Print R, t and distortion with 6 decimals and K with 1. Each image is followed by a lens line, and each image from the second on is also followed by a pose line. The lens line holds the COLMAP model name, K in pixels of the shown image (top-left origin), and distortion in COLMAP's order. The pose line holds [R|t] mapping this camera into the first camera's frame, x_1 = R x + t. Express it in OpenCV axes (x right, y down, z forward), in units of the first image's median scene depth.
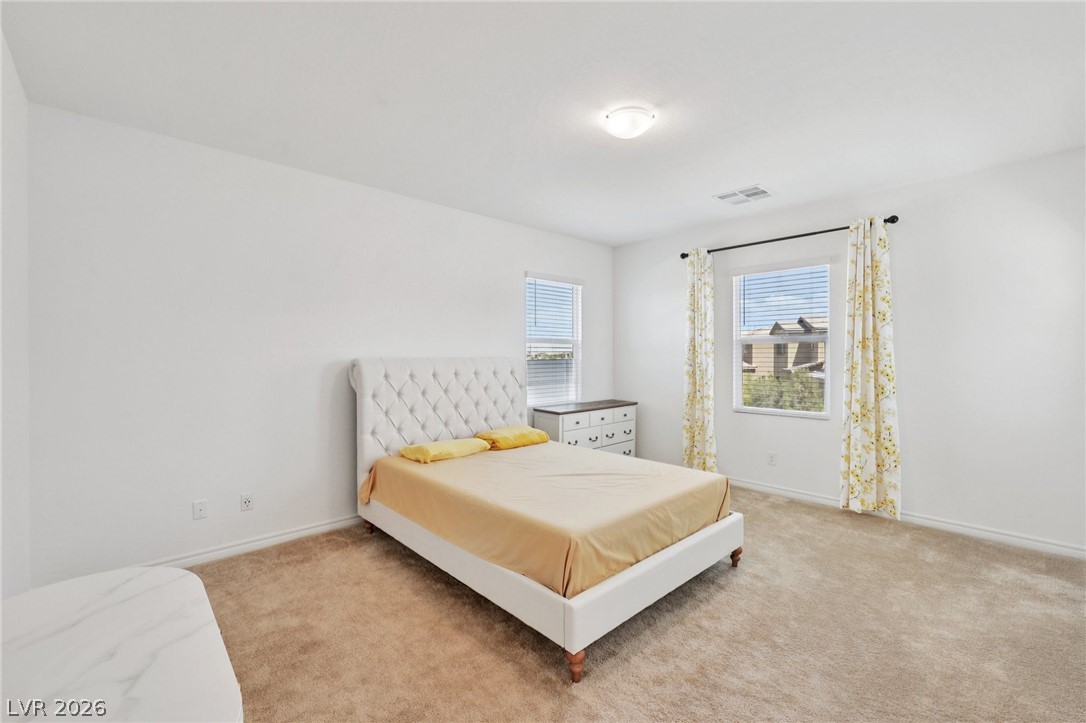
lens RADIAL K [[456.3, 0, 545.7], [0, 456.3, 361.4], [0, 0, 1]] dist [-0.001038, 0.000788]
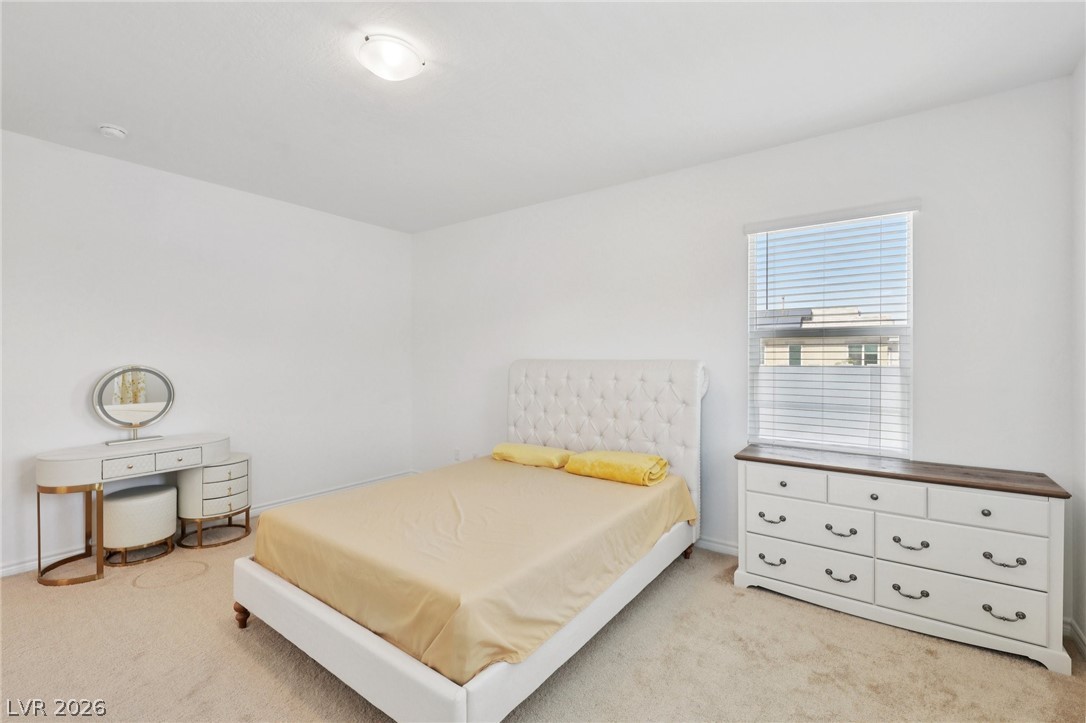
lens RADIAL K [[483.5, 0, 546.3], [0, 483.5, 357.7], [0, 0, 1]] dist [0.001568, -0.000024]
pose [[0.181255, 0.001003, -0.983436, 0.545983], [-0.022764, 0.999736, -0.003176, -0.005077], [0.983173, 0.022963, 0.181230, 0.585764]]
